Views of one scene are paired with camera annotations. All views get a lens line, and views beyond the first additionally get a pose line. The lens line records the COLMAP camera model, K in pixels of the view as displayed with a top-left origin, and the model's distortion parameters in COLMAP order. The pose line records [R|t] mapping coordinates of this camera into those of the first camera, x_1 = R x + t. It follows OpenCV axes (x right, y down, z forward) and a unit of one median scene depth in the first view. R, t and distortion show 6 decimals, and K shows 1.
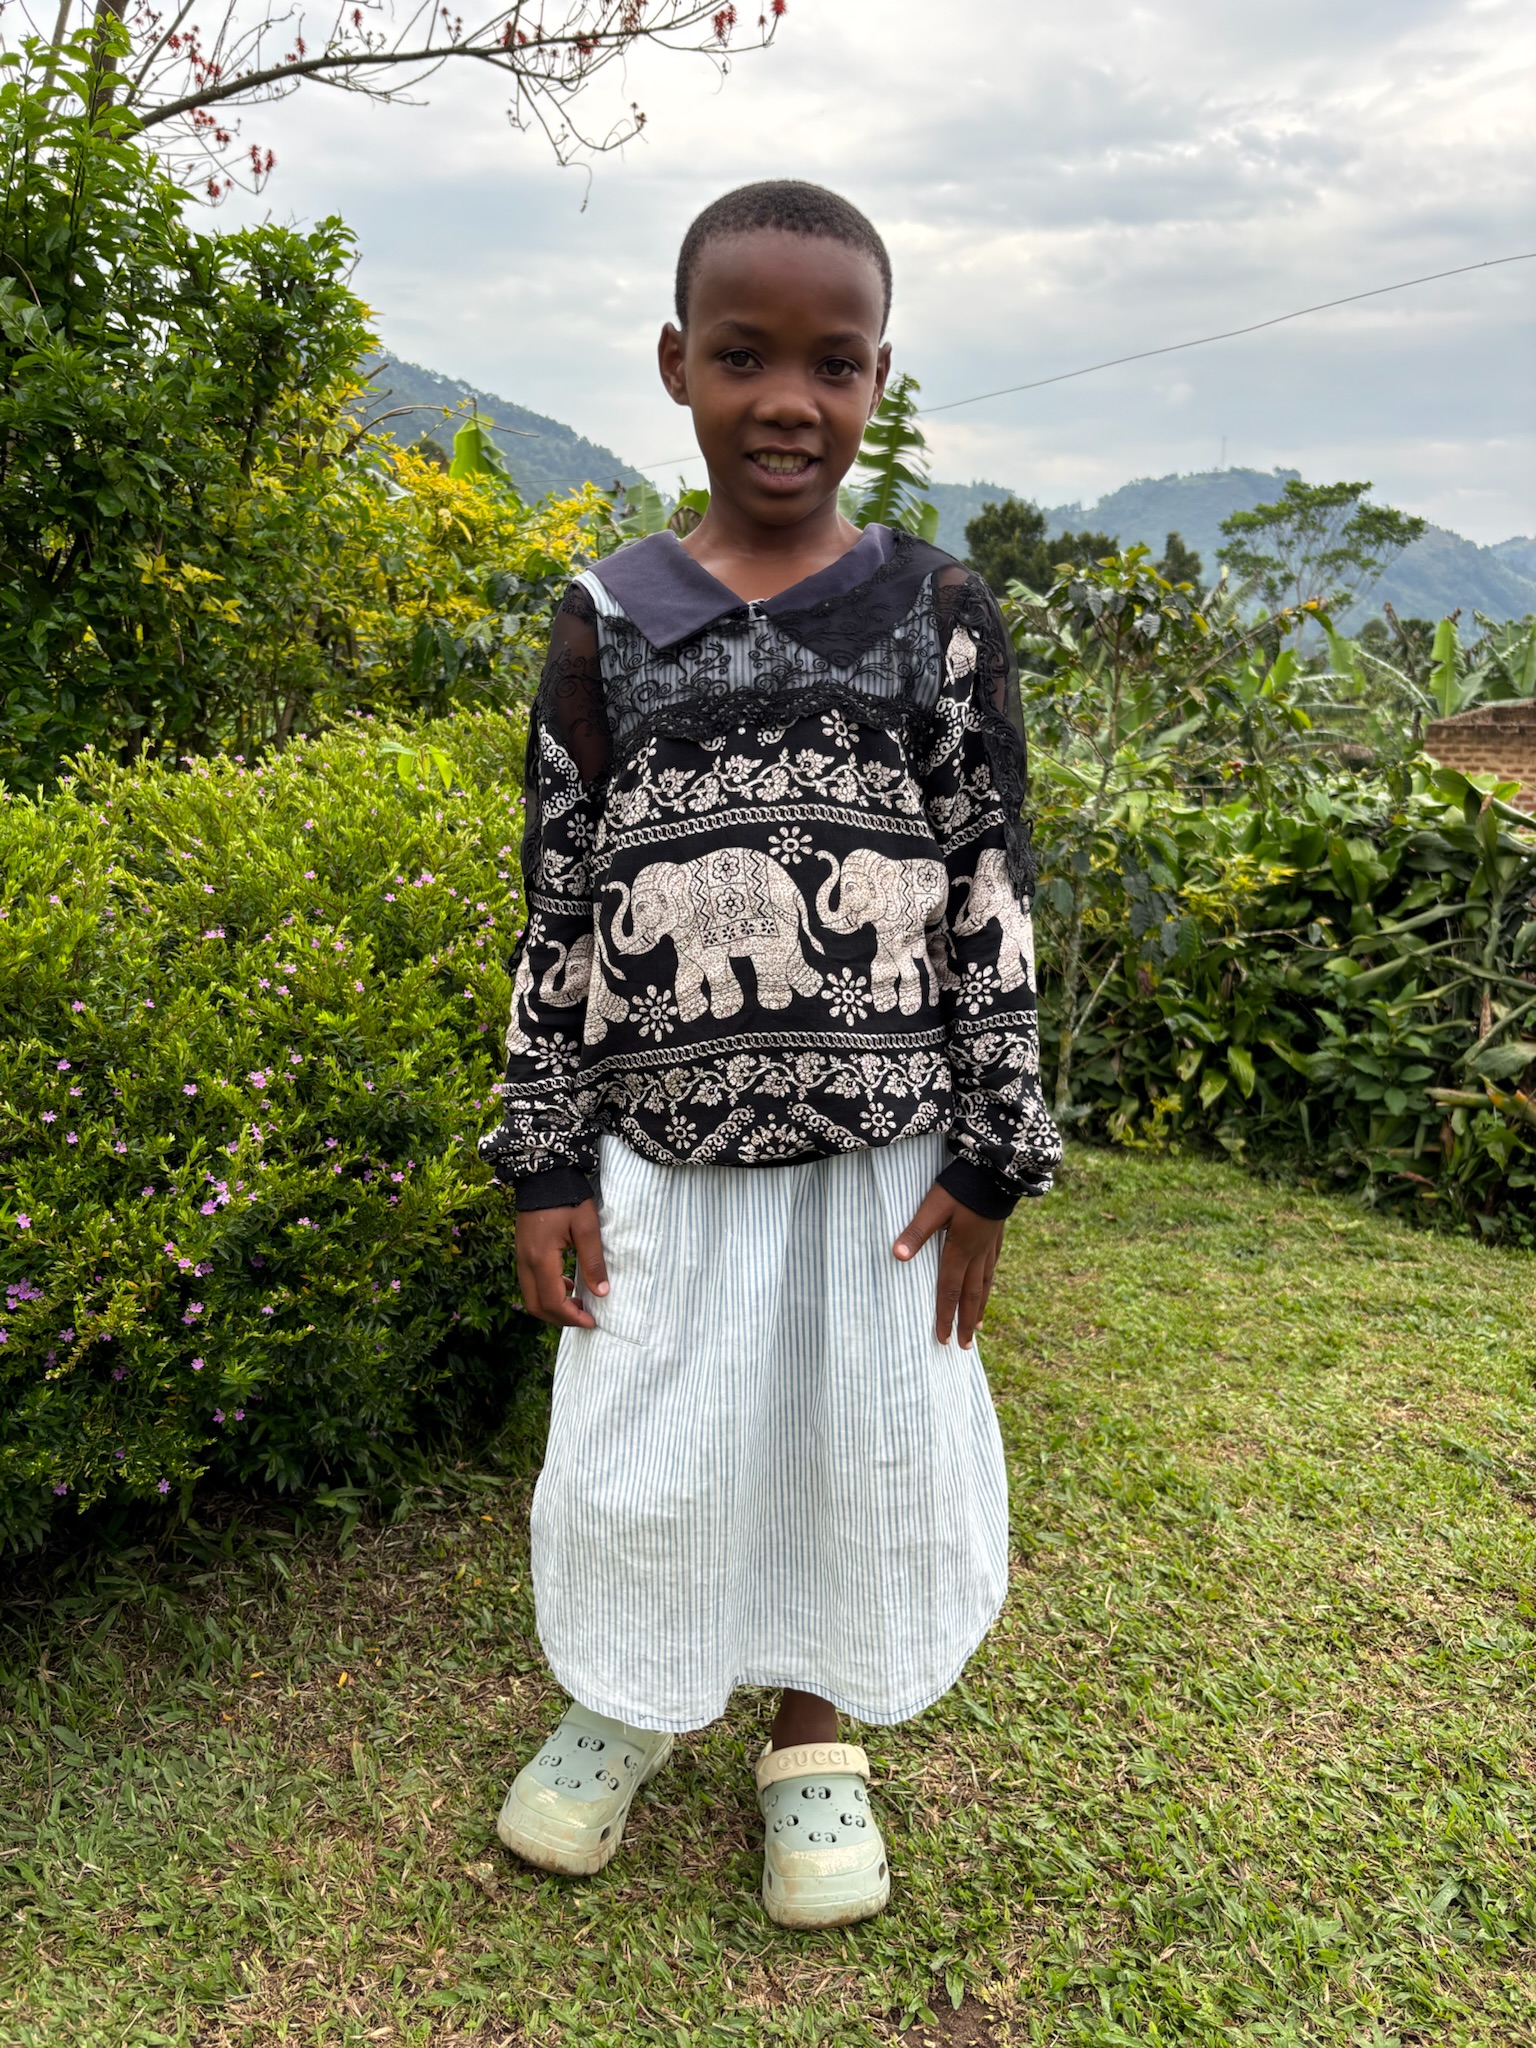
lens RADIAL K [[1510.8, 0, 769.9], [0, 1510.8, 1030.5], [0, 0, 1]] dist [0.020182, -0.039645]
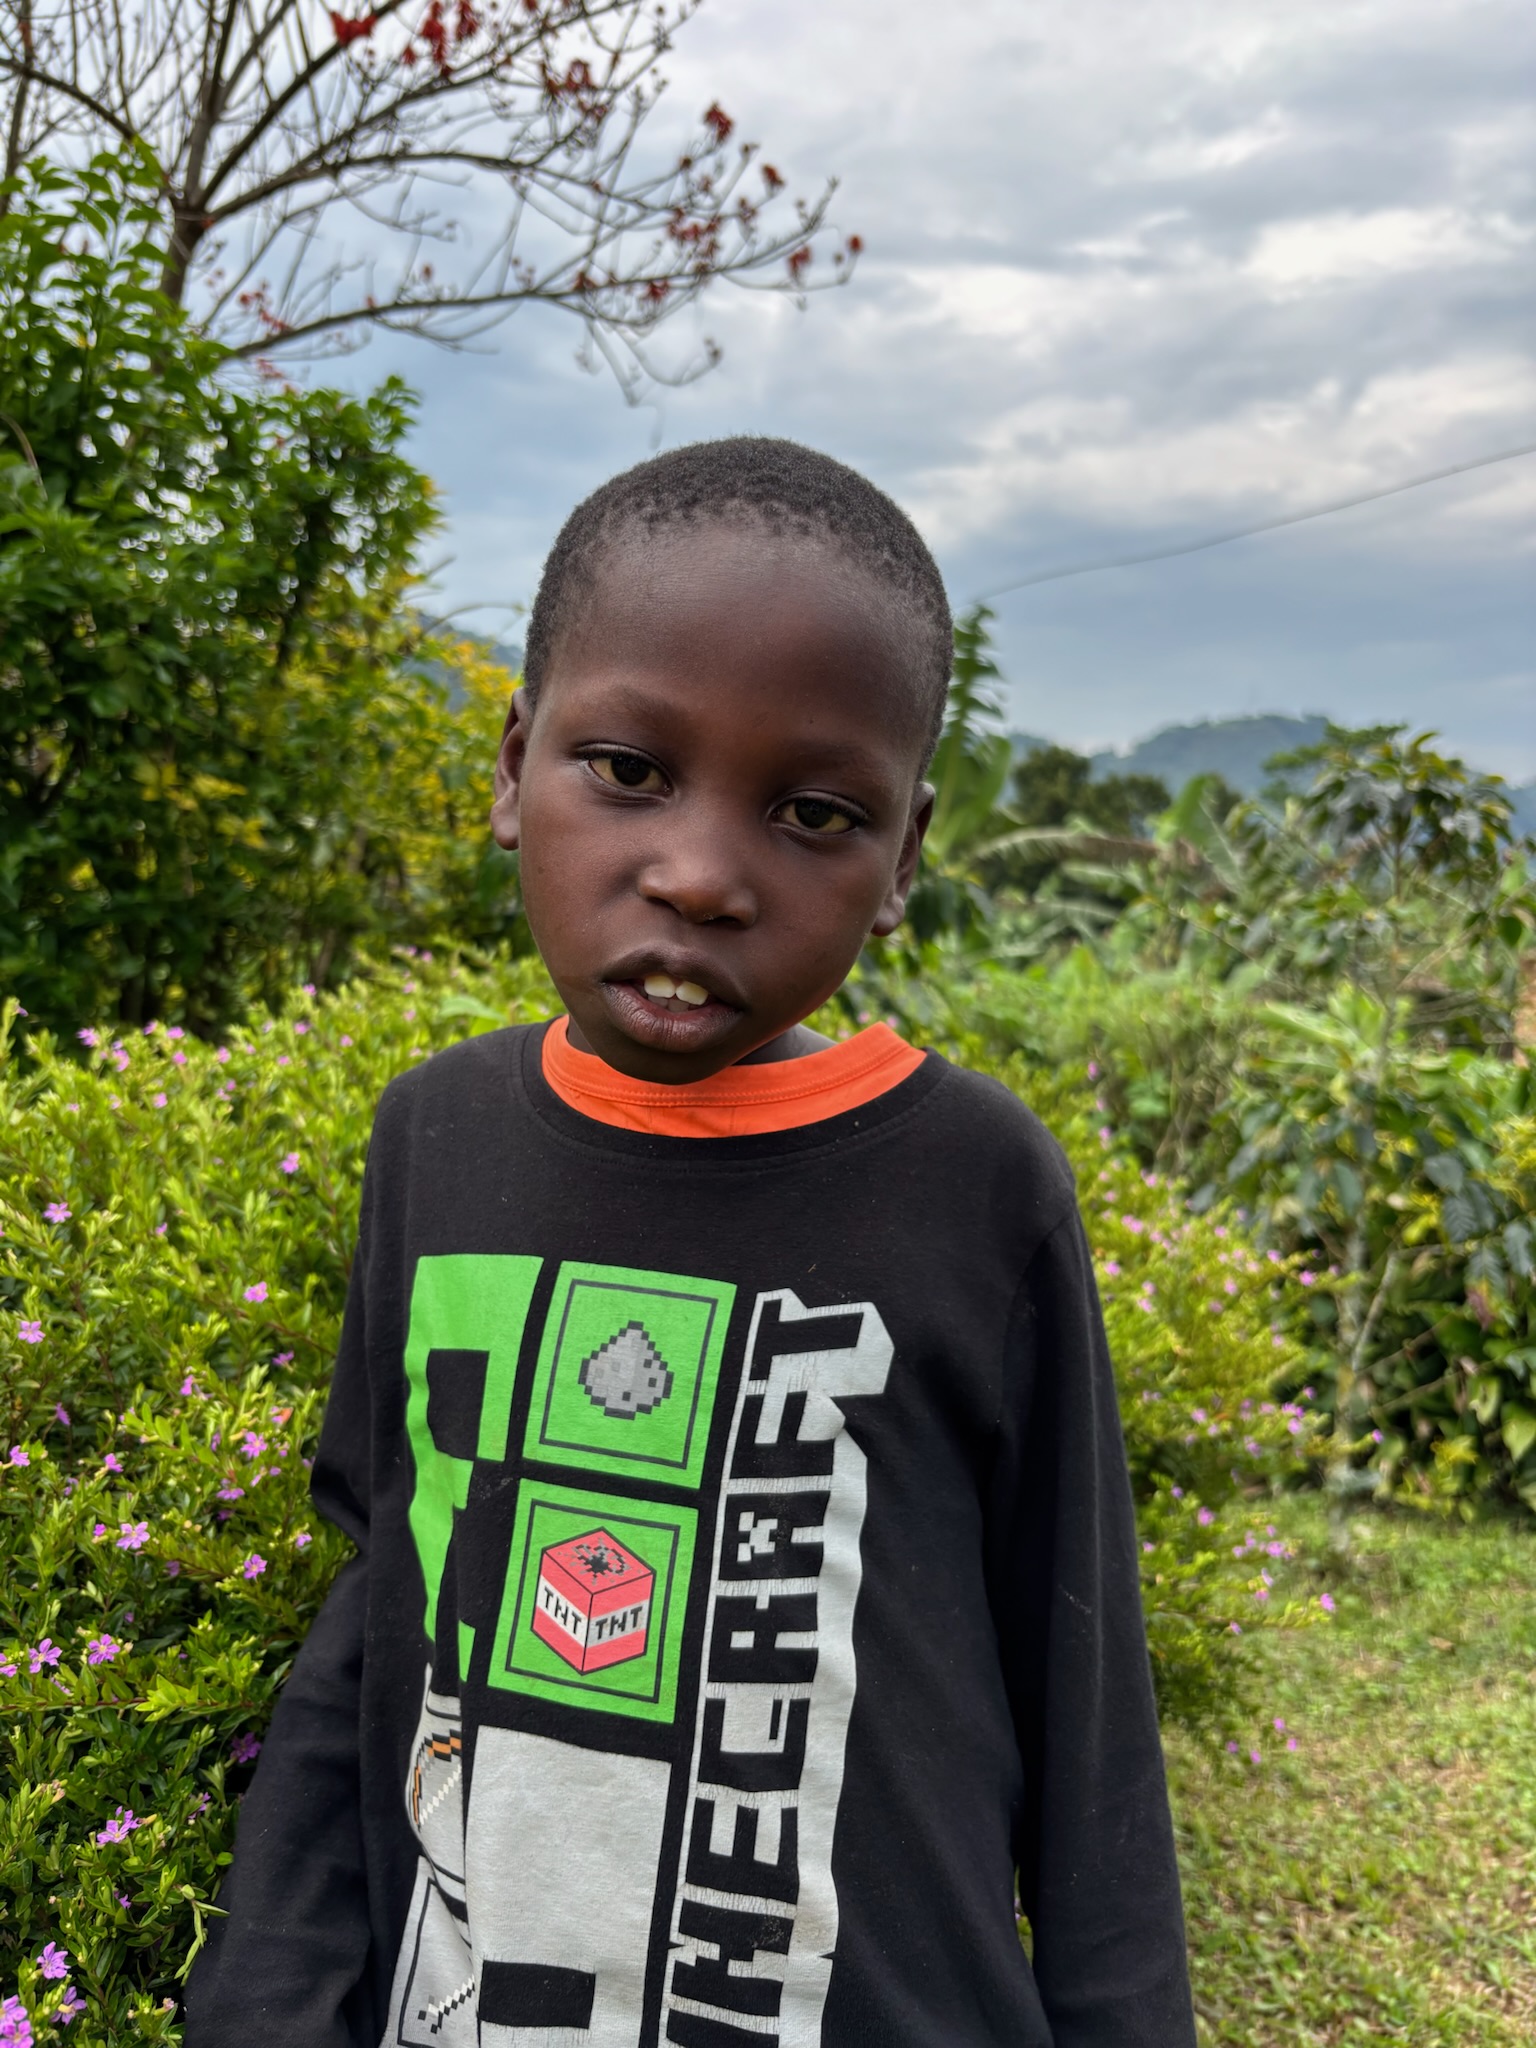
lens RADIAL K [[1534.7, 0, 768.1], [0, 1534.7, 1021.8], [0, 0, 1]] dist [0.007593, -0.041110]
pose [[0.999541, -0.009048, -0.028910, -0.053878], [0.004263, 0.986866, -0.161483, -0.040113], [0.029992, 0.161286, 0.986452, 0.199443]]
